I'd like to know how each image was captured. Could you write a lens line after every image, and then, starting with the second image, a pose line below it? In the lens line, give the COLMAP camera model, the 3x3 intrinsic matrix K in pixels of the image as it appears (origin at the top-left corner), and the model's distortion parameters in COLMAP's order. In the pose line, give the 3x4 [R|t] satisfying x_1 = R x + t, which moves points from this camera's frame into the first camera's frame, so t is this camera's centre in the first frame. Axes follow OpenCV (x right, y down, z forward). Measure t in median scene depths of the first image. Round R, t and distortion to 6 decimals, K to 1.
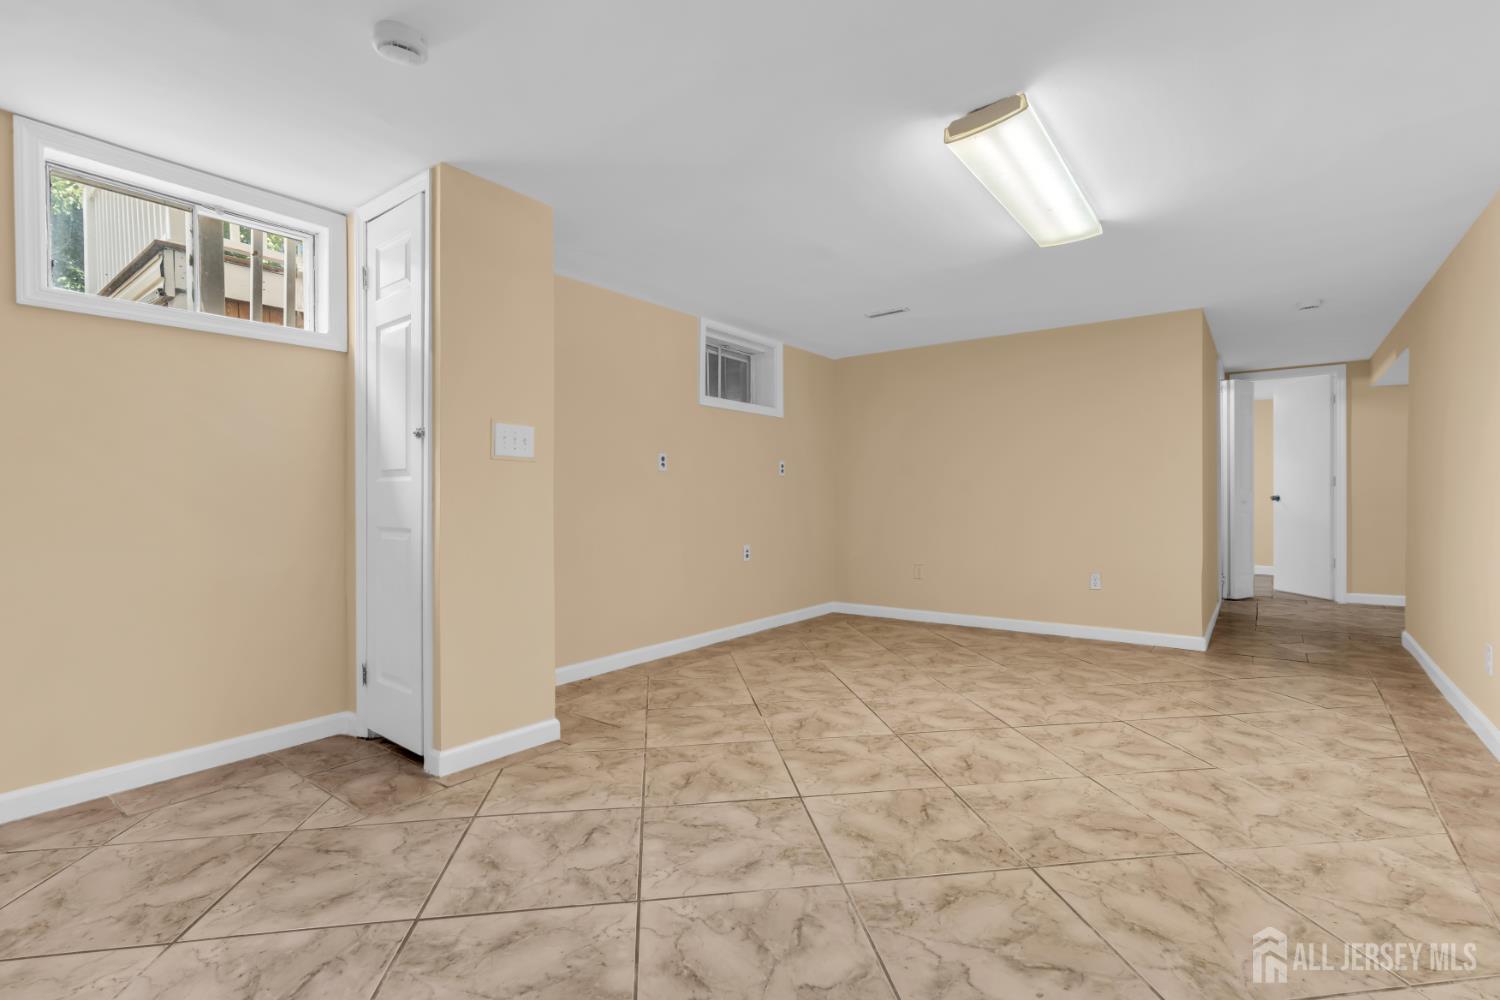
lens RADIAL K [[679.8, 0, 750.2], [0, 679.8, 500.0], [0, 0, 1]] dist [-0.008215, 0.003167]
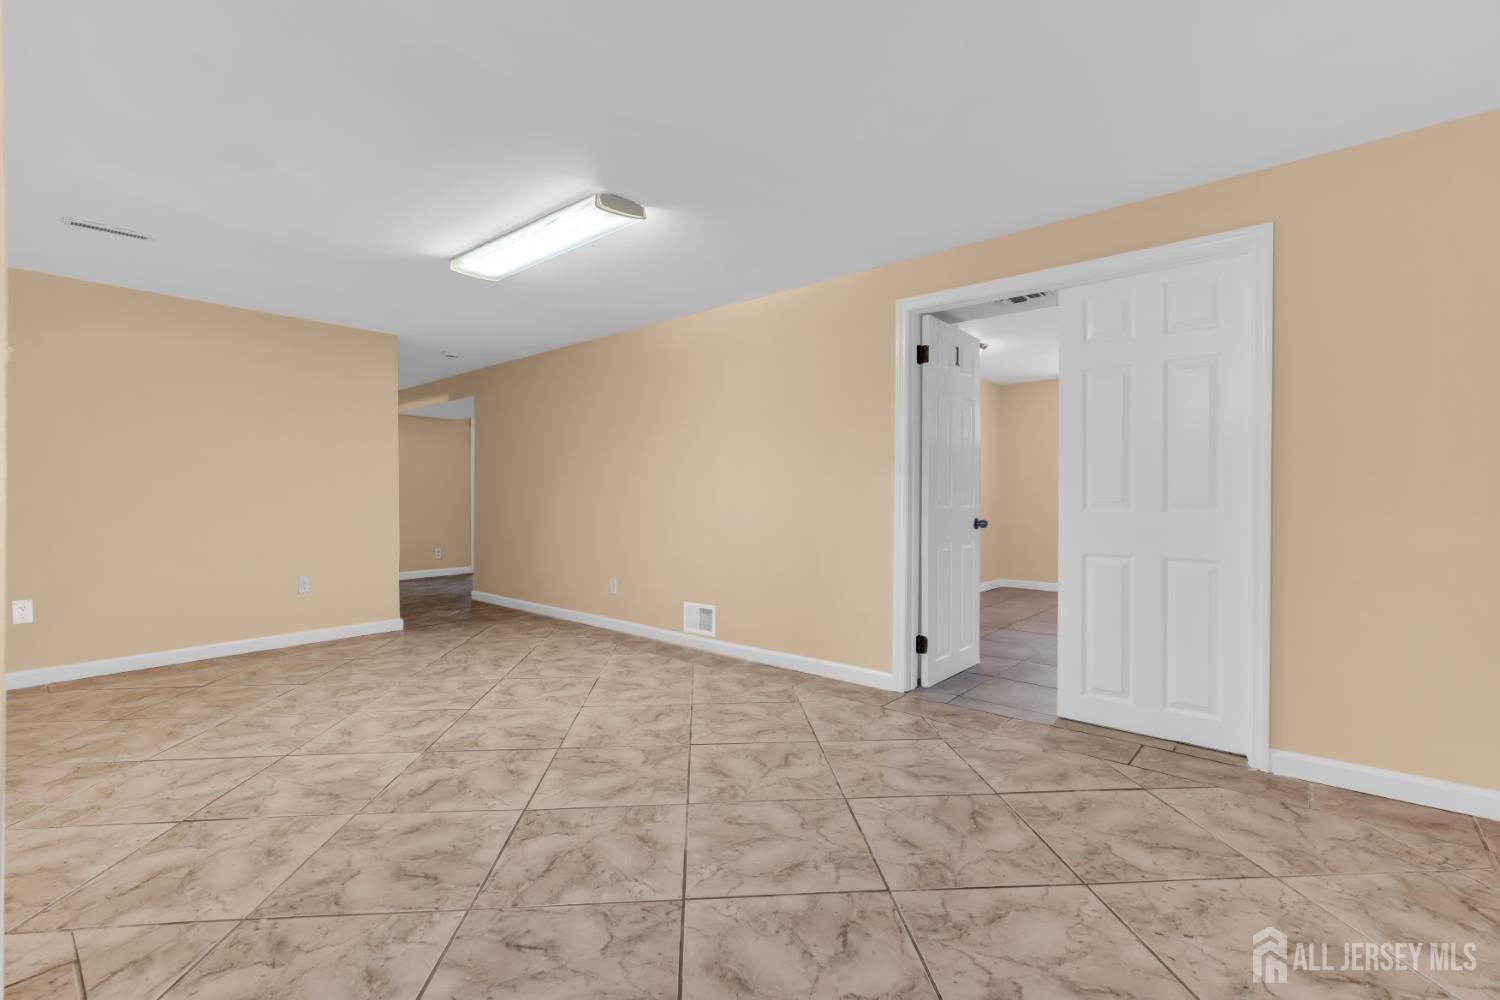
lens RADIAL K [[679.8, 0, 744.1], [0, 679.8, 498.9], [0, 0, 1]] dist [-0.008215, 0.003167]
pose [[0.066110, -0.003323, 0.997807, -0.735316], [0.006384, 0.999975, 0.002907, -0.002865], [-0.997792, 0.006178, 0.066129, 0.533008]]
